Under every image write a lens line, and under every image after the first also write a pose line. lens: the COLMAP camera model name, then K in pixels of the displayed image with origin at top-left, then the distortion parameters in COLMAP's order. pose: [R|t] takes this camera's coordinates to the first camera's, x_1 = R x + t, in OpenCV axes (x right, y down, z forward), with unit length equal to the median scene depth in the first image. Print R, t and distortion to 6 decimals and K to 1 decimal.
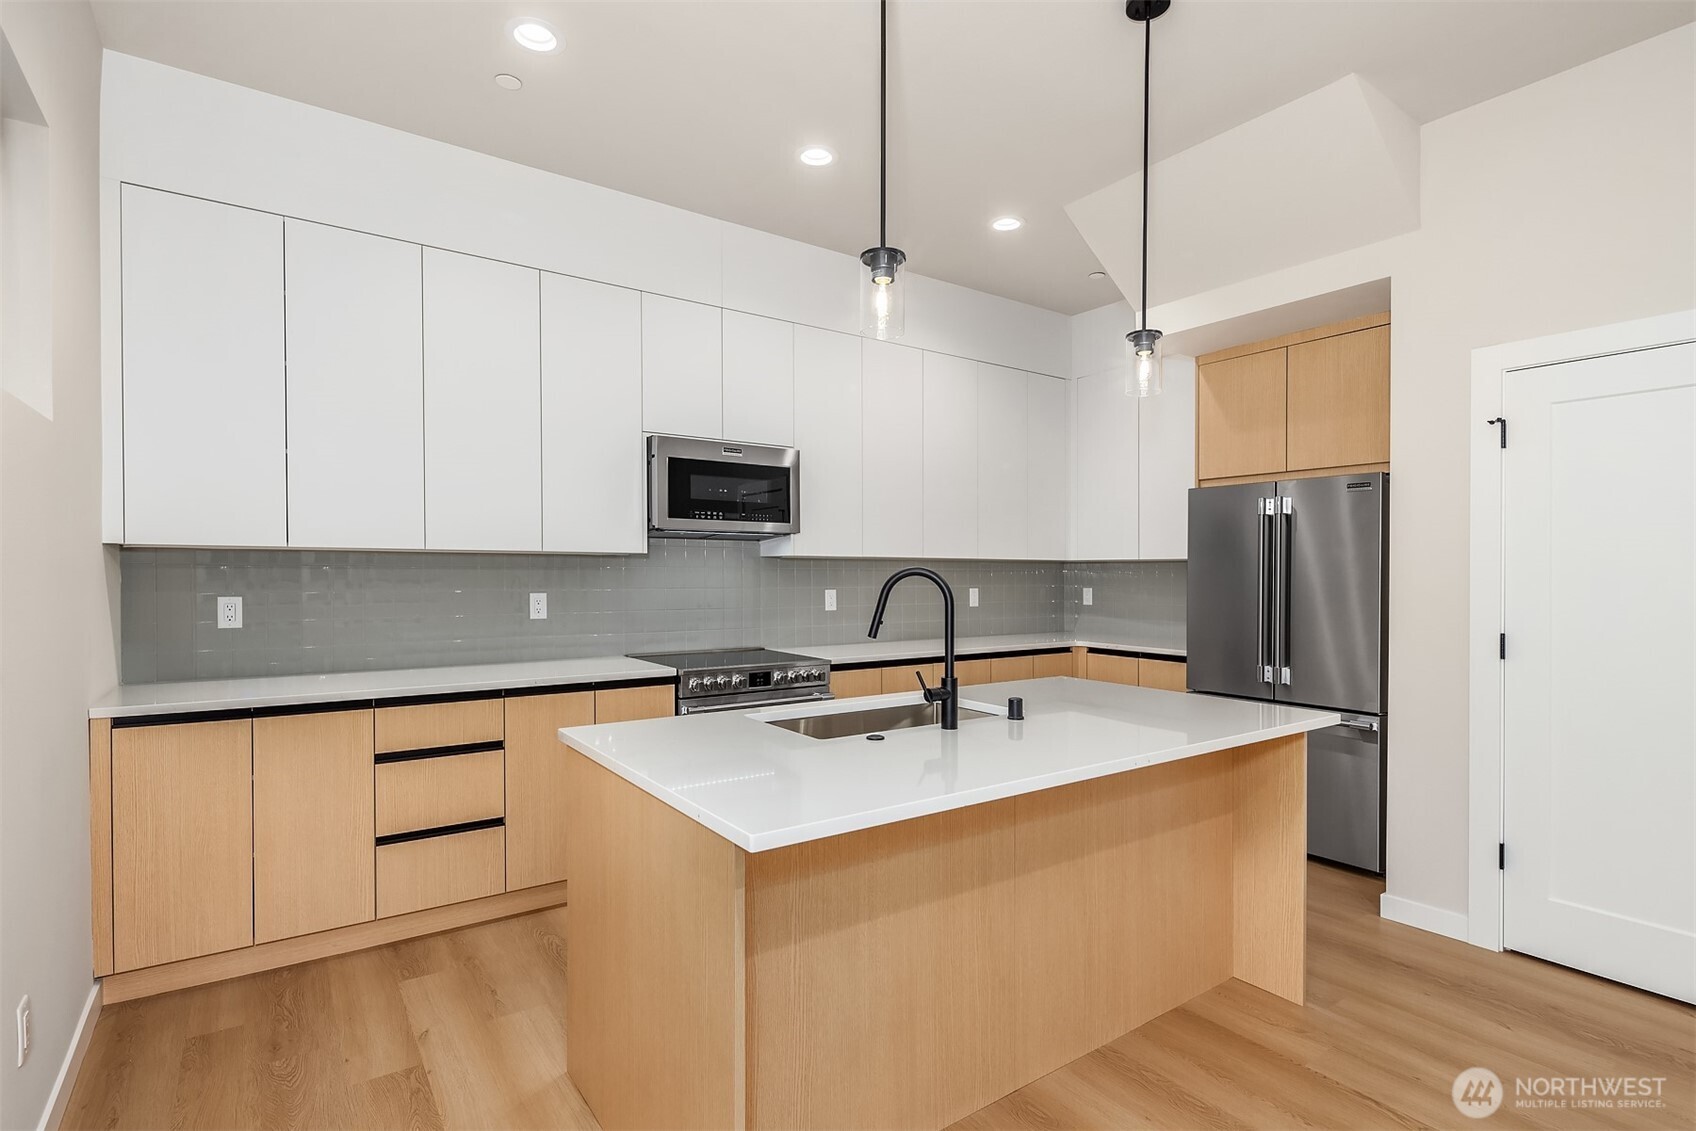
lens RADIAL K [[823.0, 0, 842.6], [0, 823.0, 573.9], [0, 0, 1]] dist [0.003118, 0.001060]
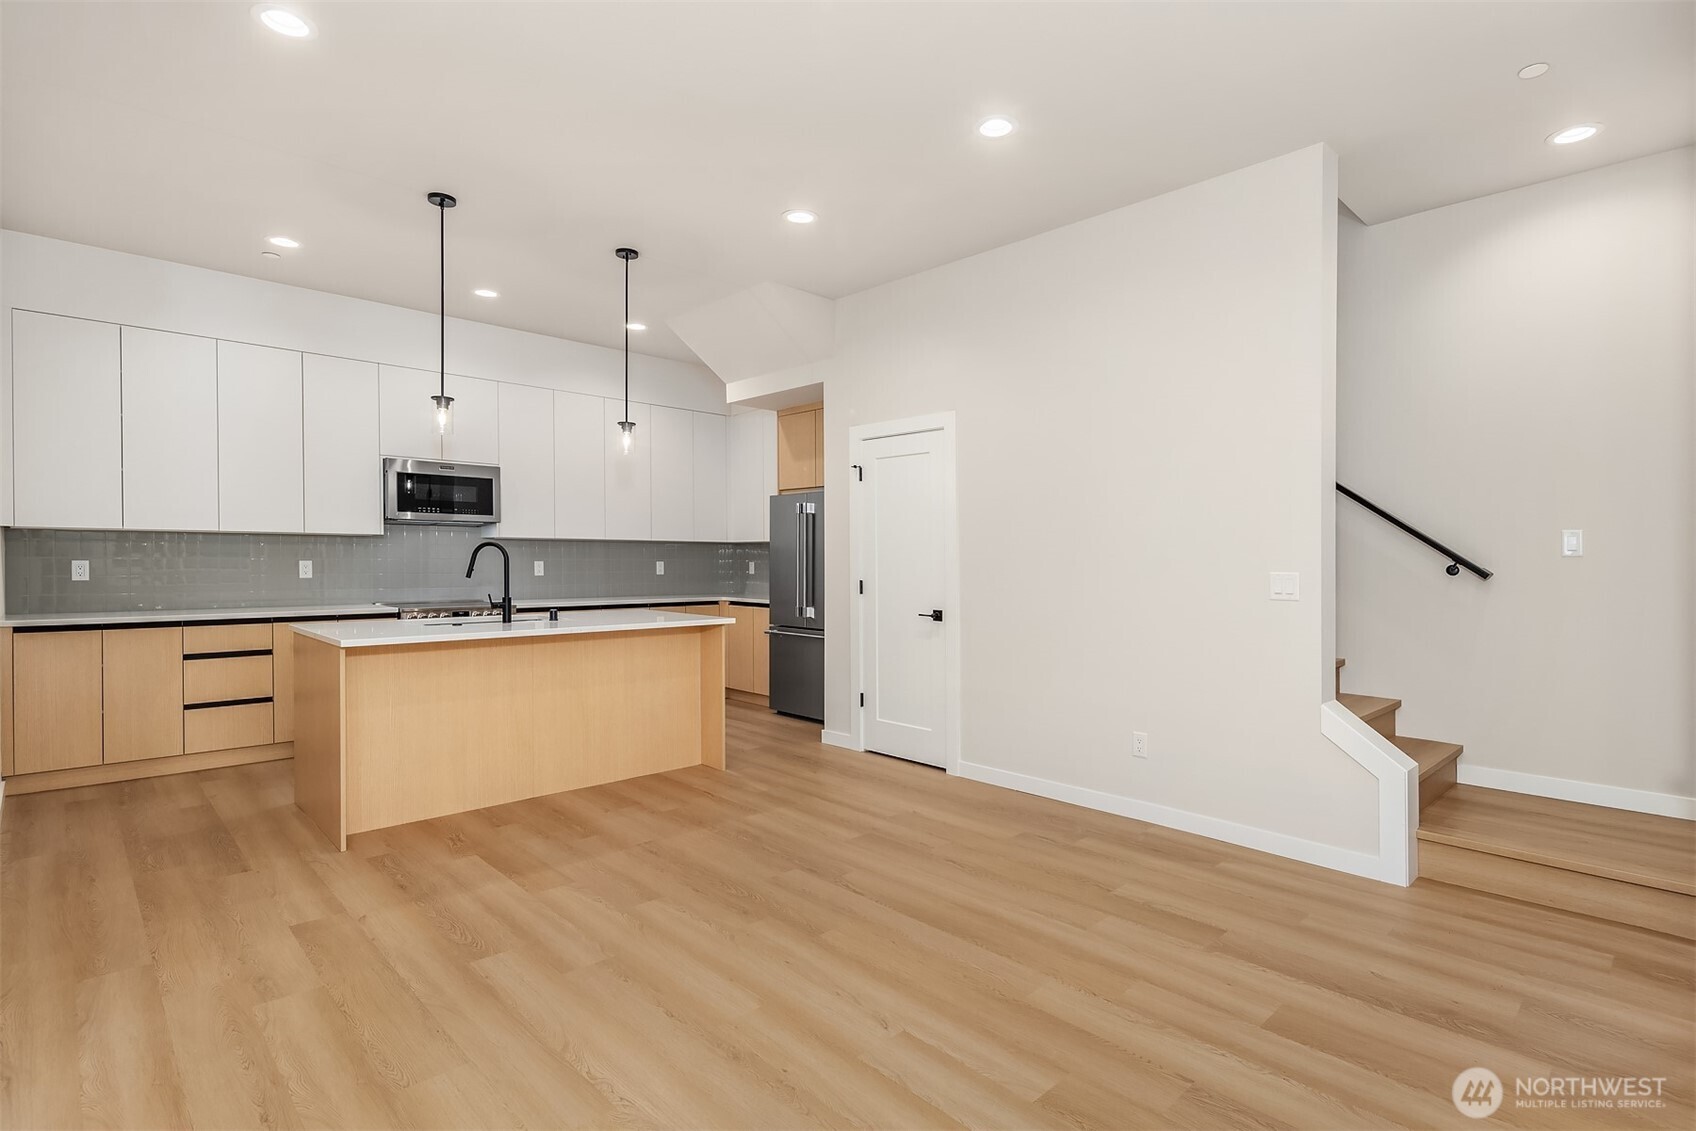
lens RADIAL K [[823.0, 0, 854.3], [0, 823.0, 559.5], [0, 0, 1]] dist [0.003118, 0.001060]
pose [[0.986663, 0.001033, 0.162771, 0.390489], [-0.001172, 0.999999, 0.000760, 0.019478], [-0.162770, -0.000940, 0.986664, -0.678393]]
